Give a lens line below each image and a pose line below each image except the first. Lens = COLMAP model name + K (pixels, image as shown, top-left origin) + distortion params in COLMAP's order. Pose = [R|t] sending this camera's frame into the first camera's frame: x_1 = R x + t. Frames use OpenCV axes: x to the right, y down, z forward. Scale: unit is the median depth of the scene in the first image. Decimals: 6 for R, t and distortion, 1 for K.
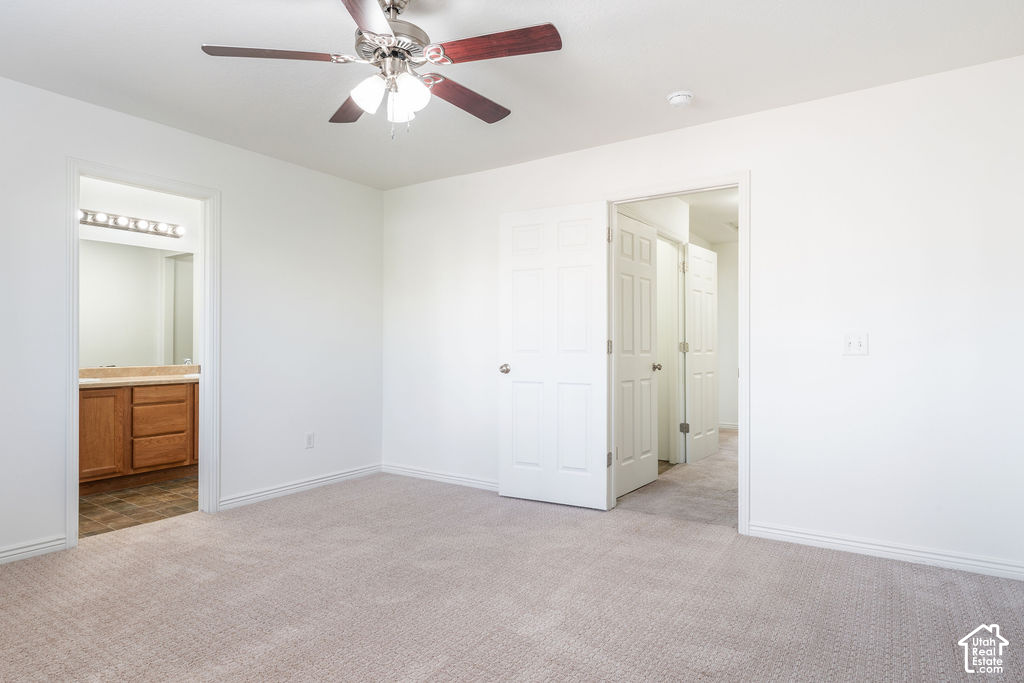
lens RADIAL K [[584.9, 0, 512.0], [0, 584.9, 341.5], [0, 0, 1]] dist [0.000448, 0.000097]
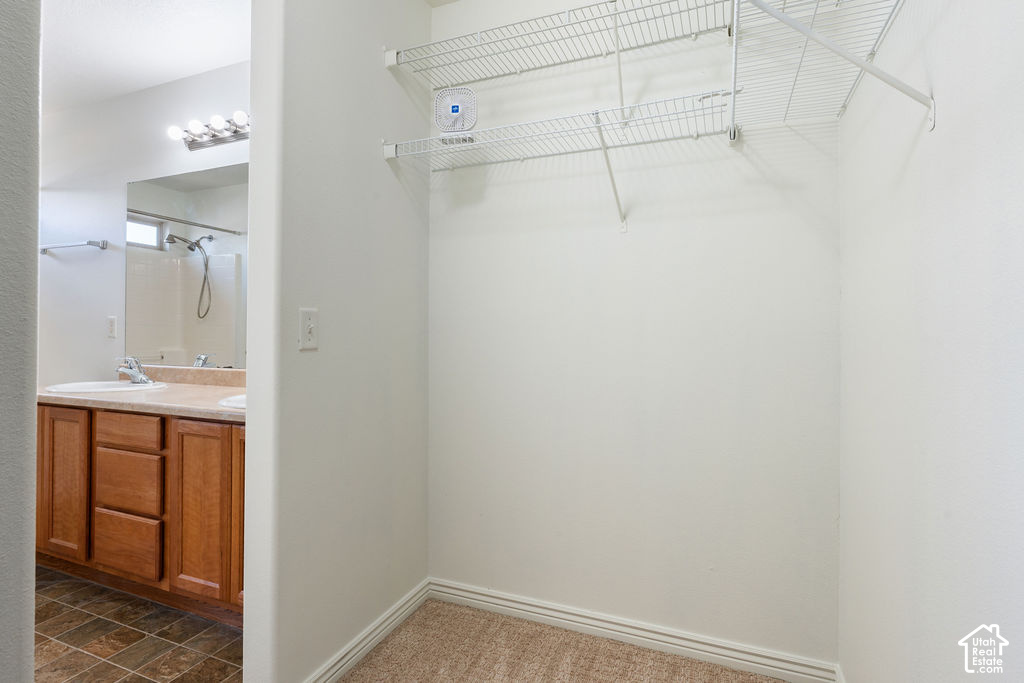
lens RADIAL K [[513.8, 0, 510.4], [0, 513.8, 326.8], [0, 0, 1]] dist [-0.005021, -0.000058]
pose [[0.194980, -0.007178, -0.980781, -0.110005], [0.001713, 0.999974, -0.006978, 0.005230], [0.980806, -0.000319, 0.194987, 1.272977]]
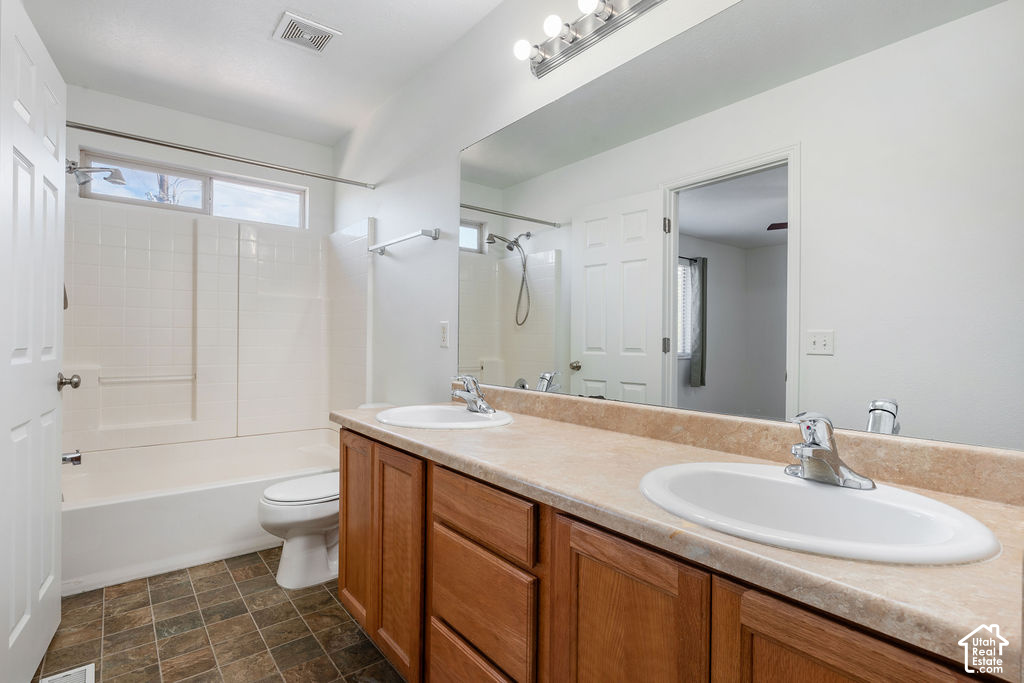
lens RADIAL K [[513.8, 0, 510.4], [0, 513.8, 326.8], [0, 0, 1]] dist [-0.005021, -0.000058]
pose [[-0.310458, -0.023380, -0.950299, -0.371564], [-0.001034, 0.999705, -0.024258, 0.005064], [0.950586, -0.006548, -0.310391, 1.129123]]
